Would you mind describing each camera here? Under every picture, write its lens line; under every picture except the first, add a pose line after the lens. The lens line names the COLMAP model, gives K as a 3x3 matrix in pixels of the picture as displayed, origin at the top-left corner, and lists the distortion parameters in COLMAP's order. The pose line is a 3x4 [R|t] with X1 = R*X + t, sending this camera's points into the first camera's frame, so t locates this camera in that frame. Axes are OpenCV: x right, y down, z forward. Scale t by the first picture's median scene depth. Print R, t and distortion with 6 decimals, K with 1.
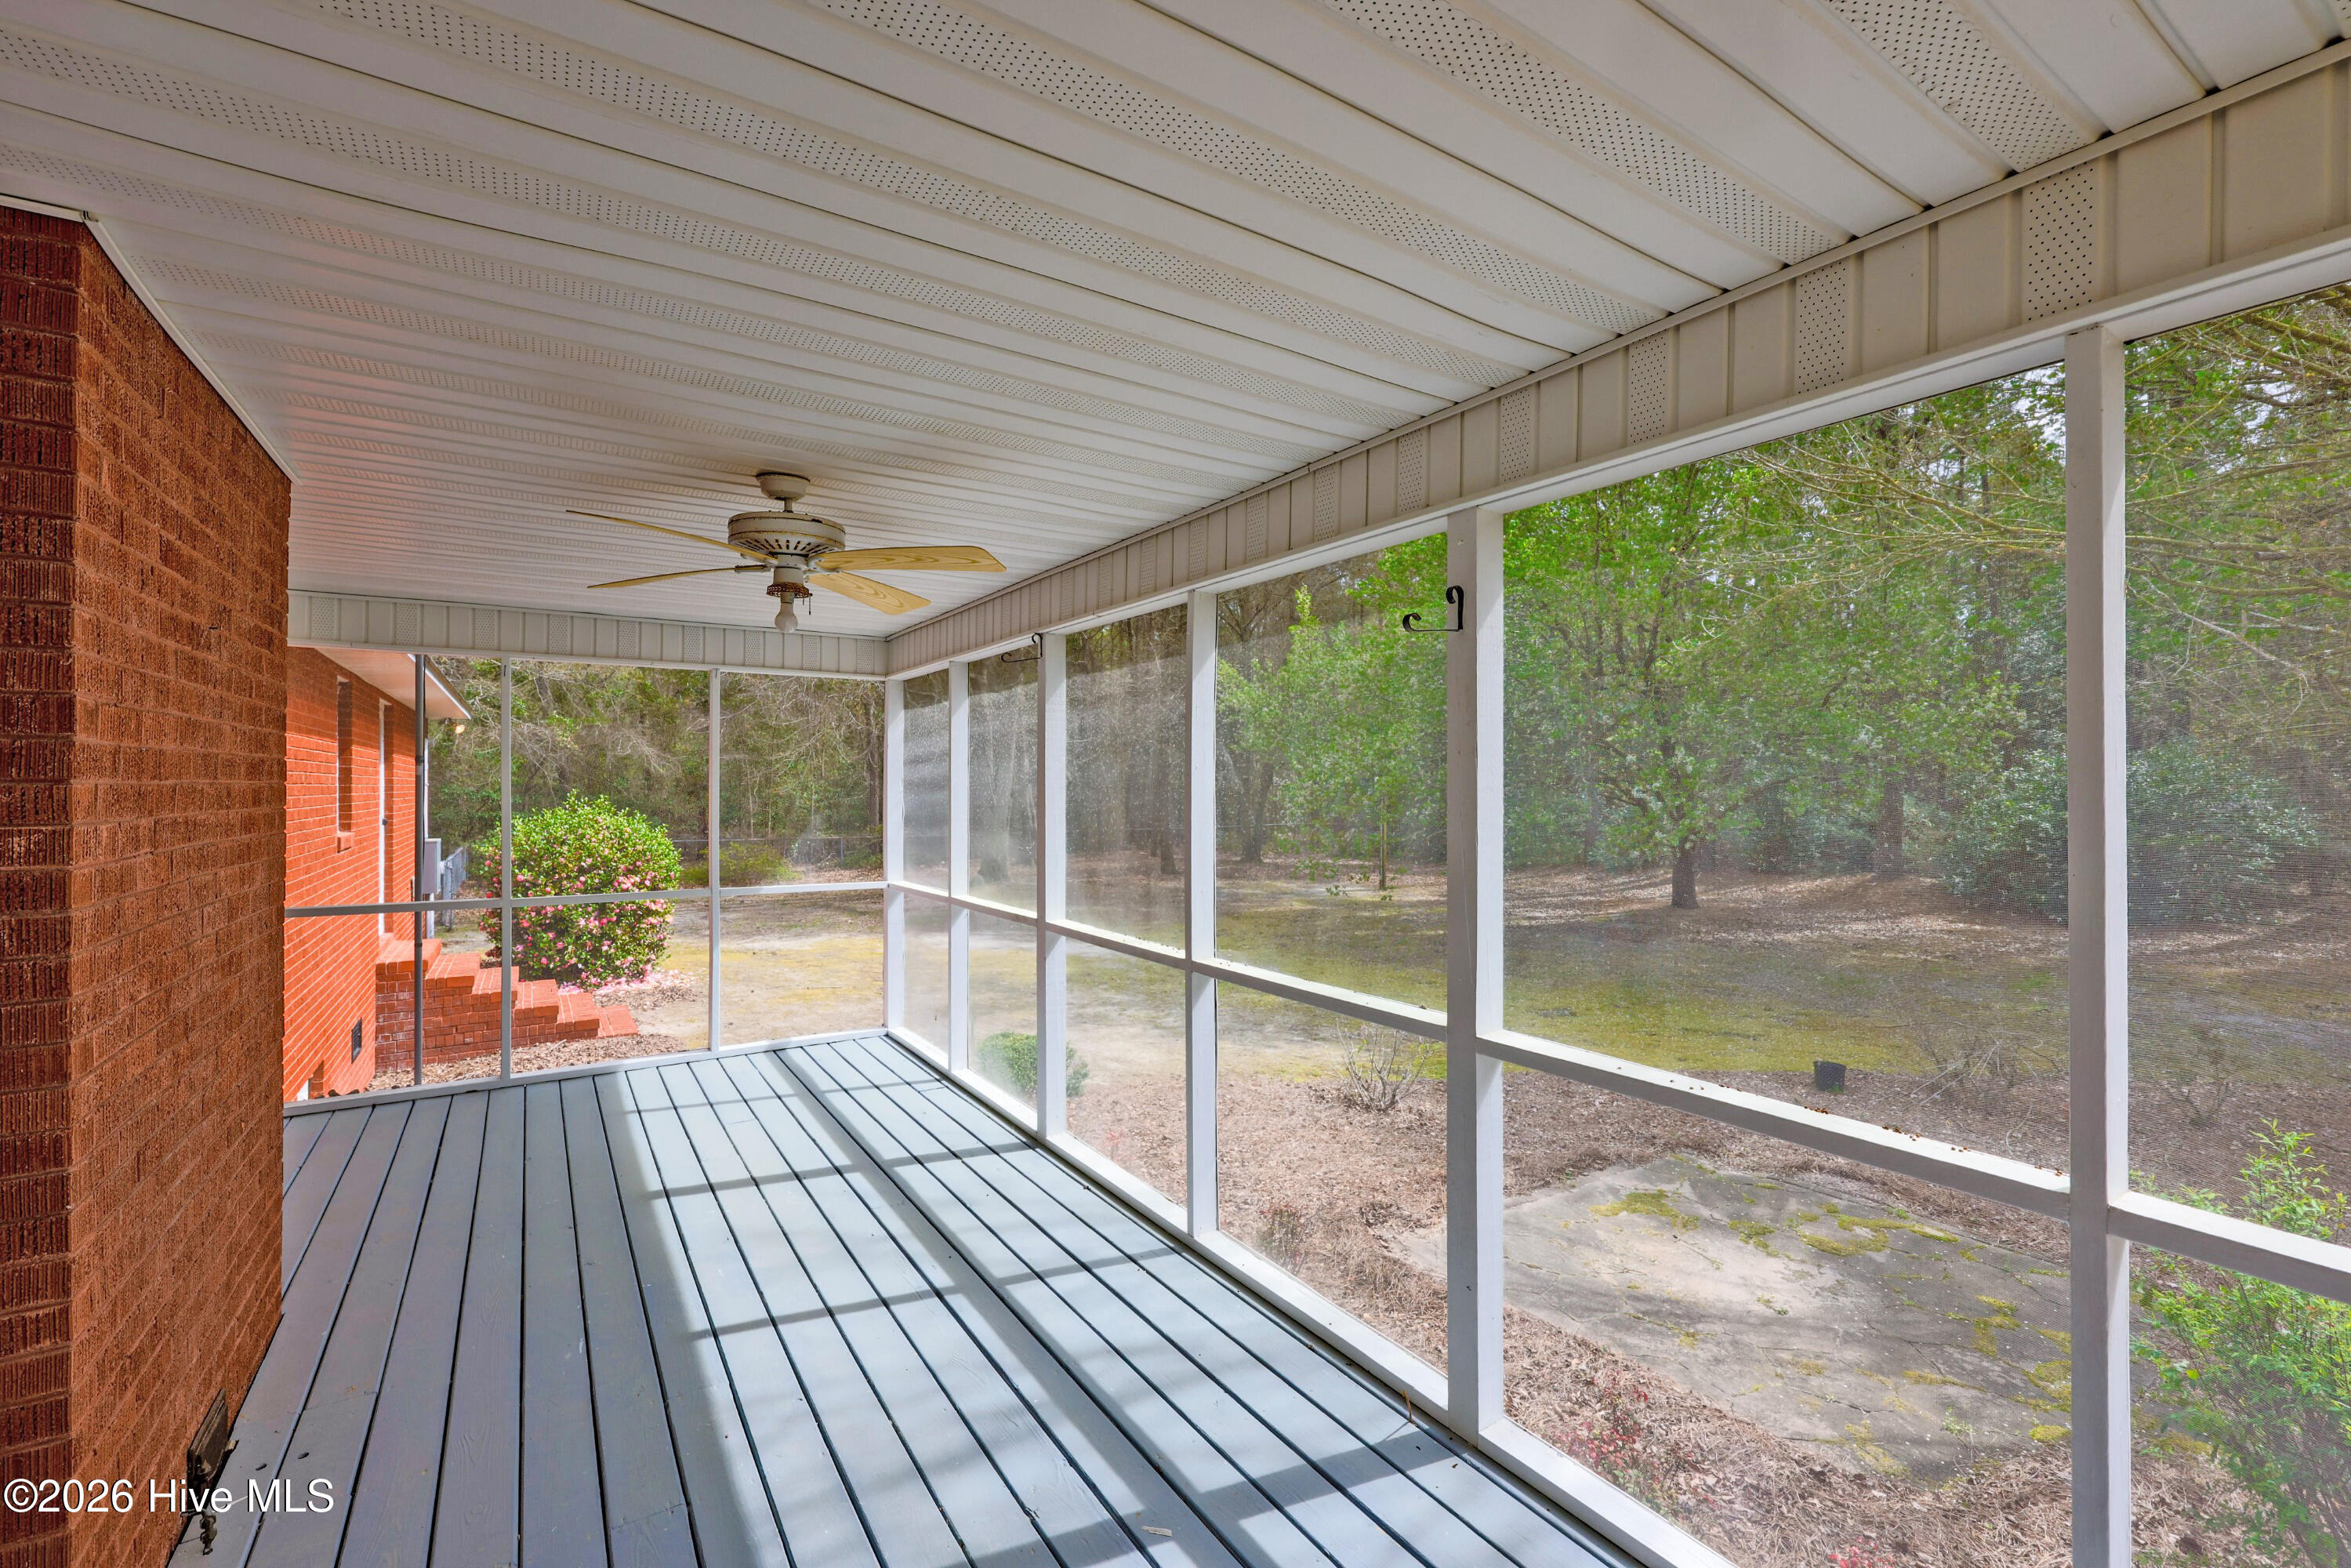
lens RADIAL K [[1012.9, 0, 1180.0], [0, 1012.9, 785.0], [0, 0, 1]] dist [0.026457, 0.000007]
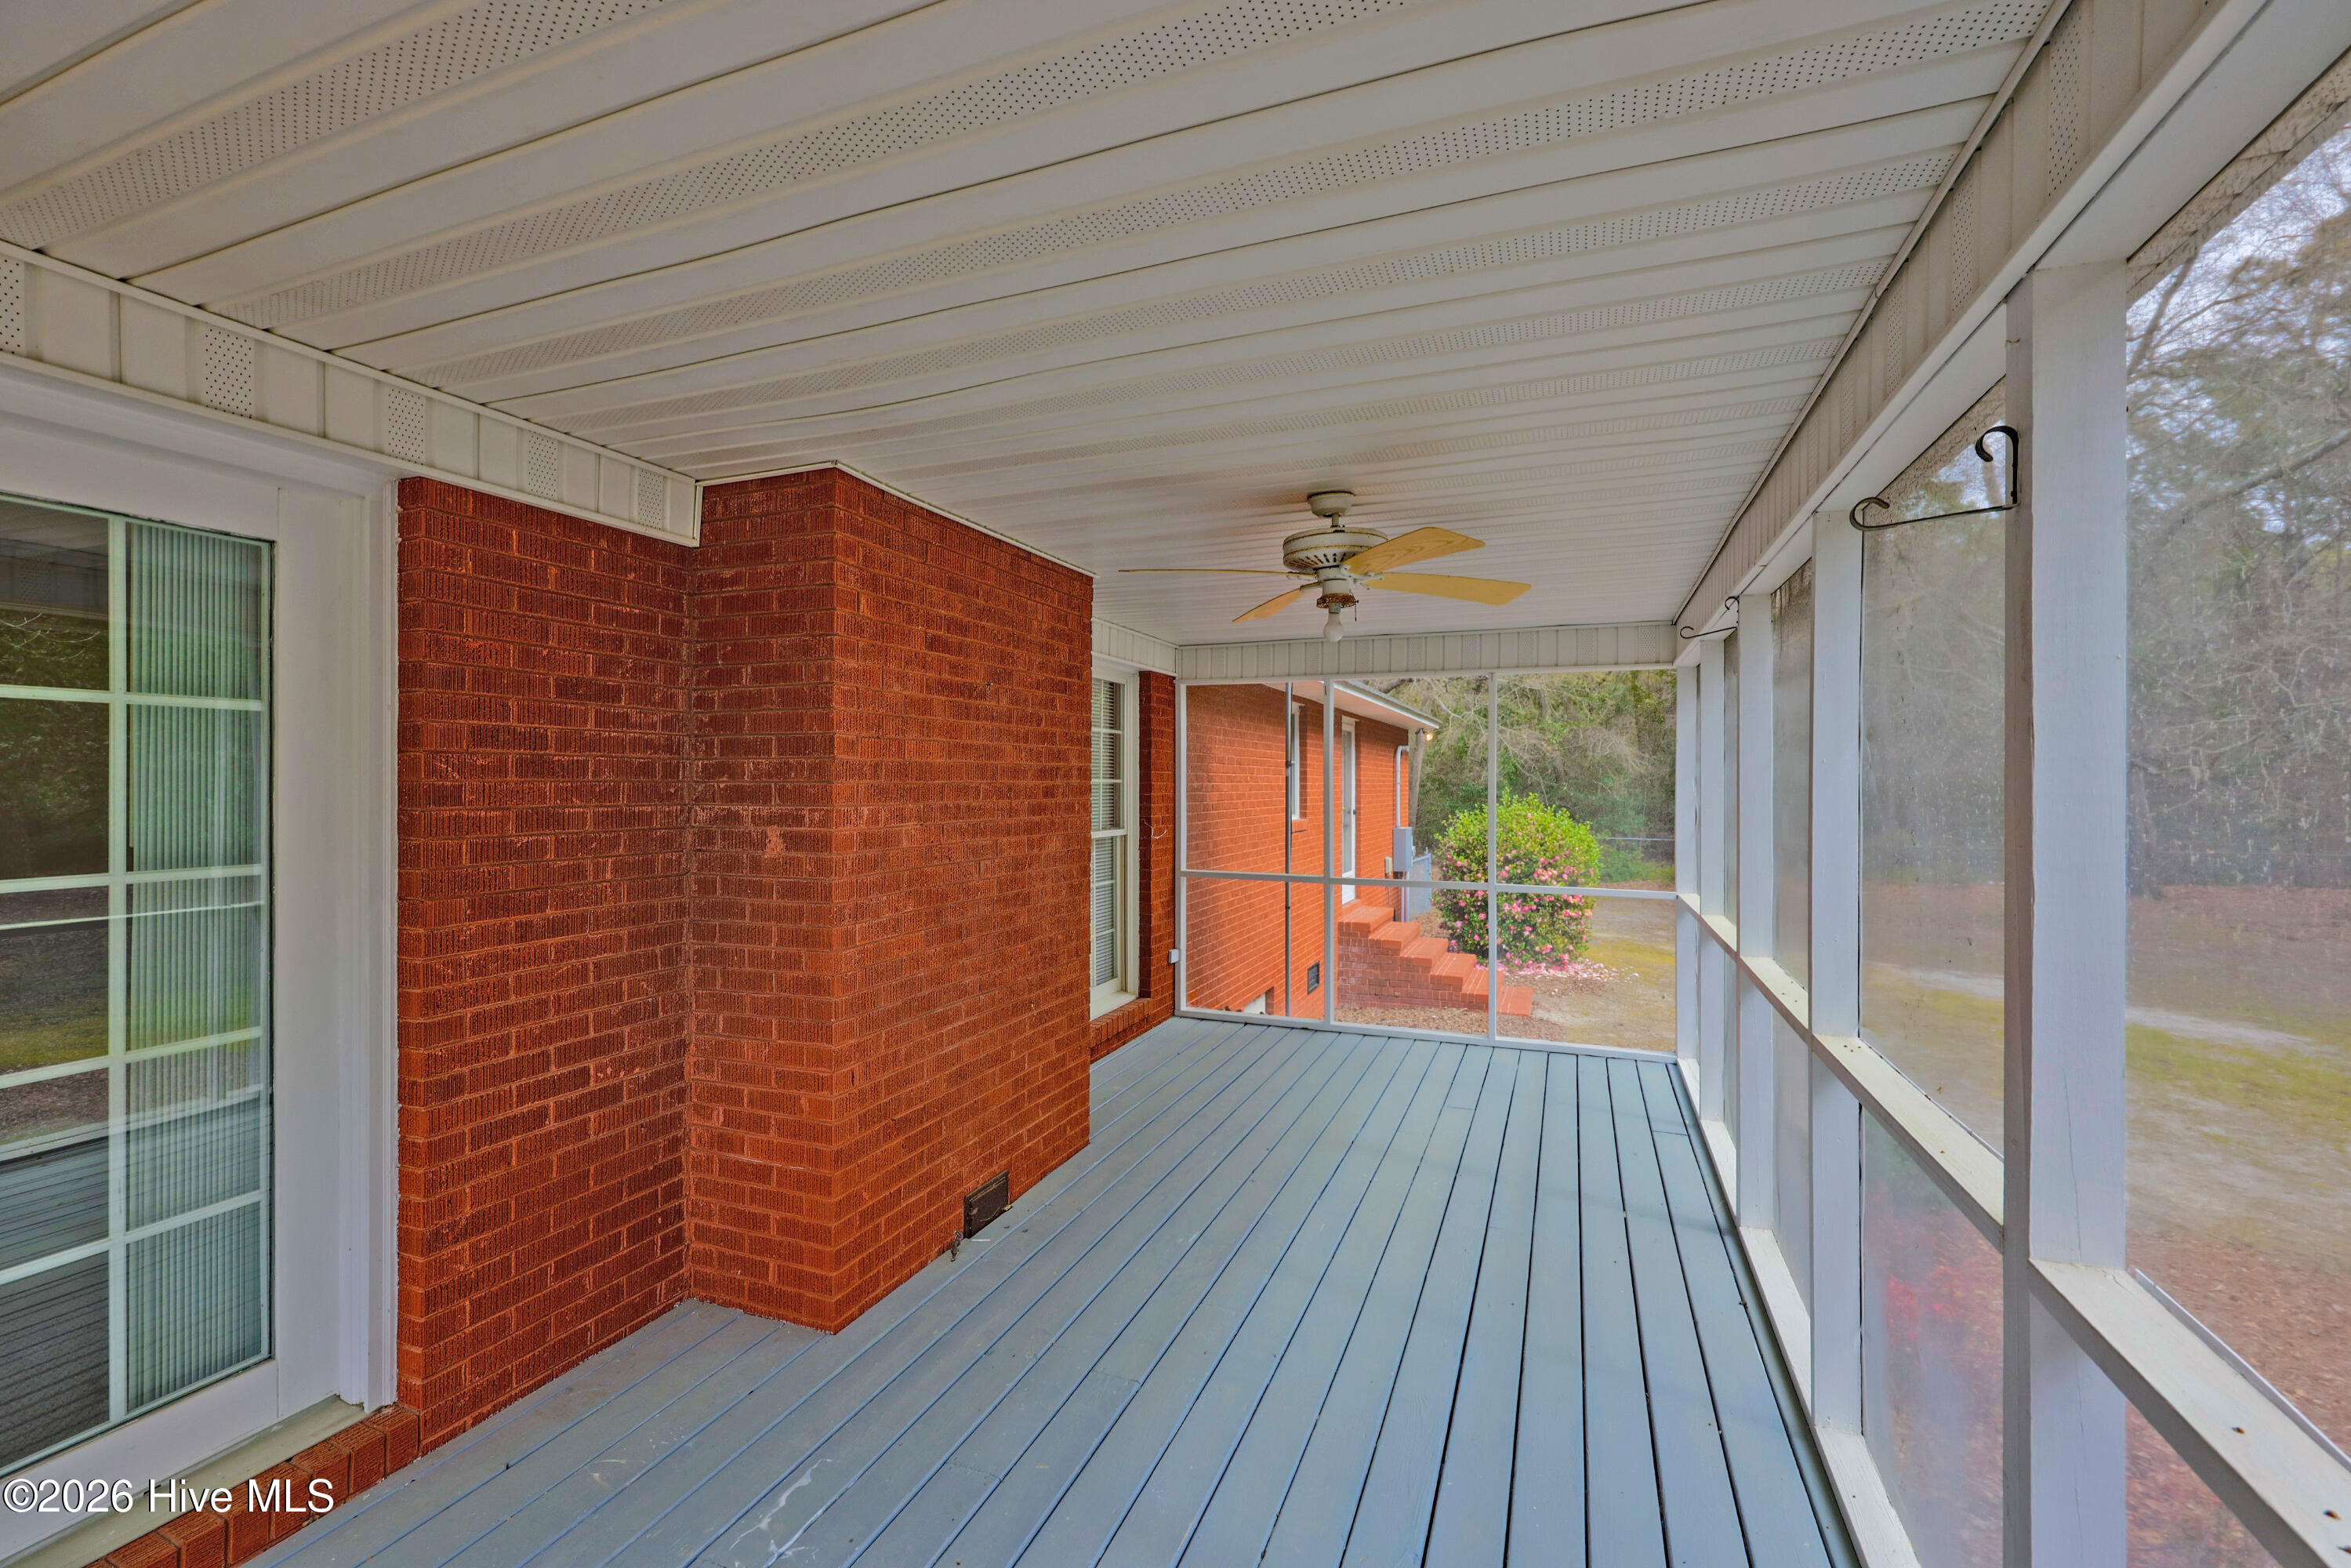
lens RADIAL K [[1012.9, 0, 1180.0], [0, 1012.9, 785.0], [0, 0, 1]] dist [0.026457, 0.000007]
pose [[0.588451, 0.002696, -0.808529, 0.229616], [-0.001542, 0.999996, 0.002212, -0.001215], [0.808532, -0.000055, 0.588453, 0.153768]]
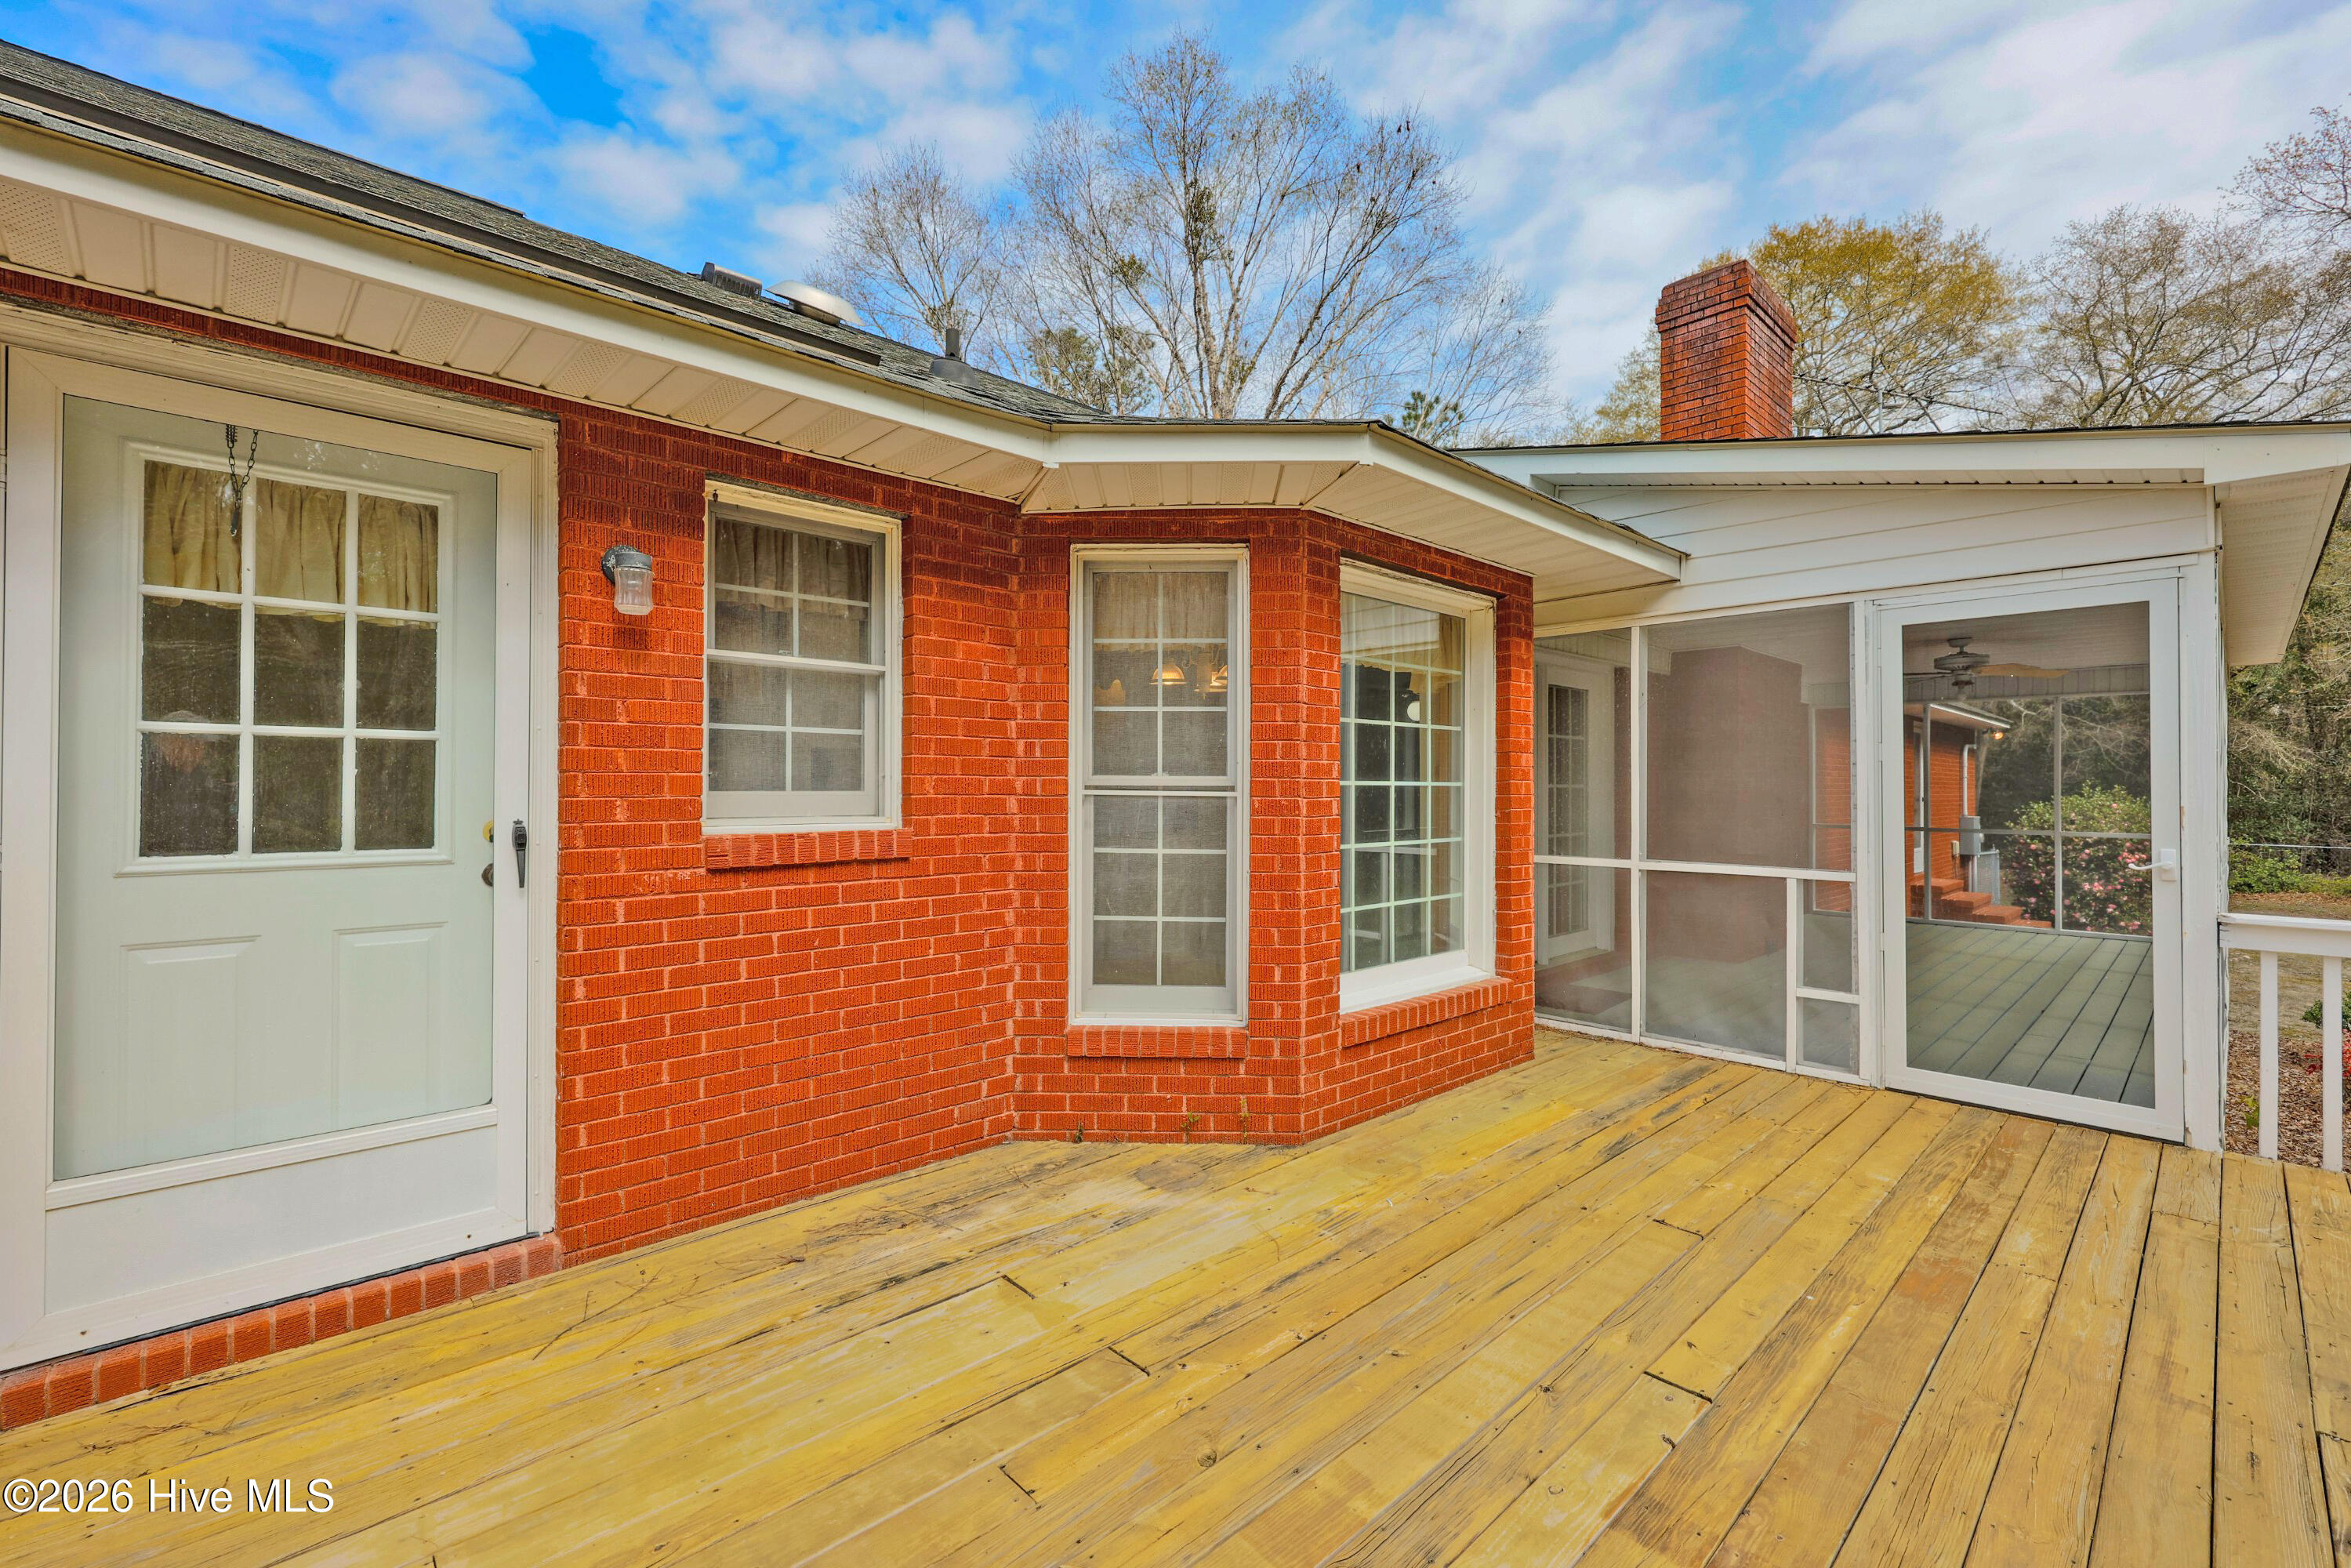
lens RADIAL K [[1060.0, 0, 1181.4], [0, 1060.0, 771.4], [0, 0, 1]] dist [0.029786, -0.000001]
pose [[0.225937, -0.010657, -0.974084, 1.077656], [-0.007008, 0.999896, -0.012565, 0.043128], [0.974117, 0.009665, 0.225839, -0.896718]]
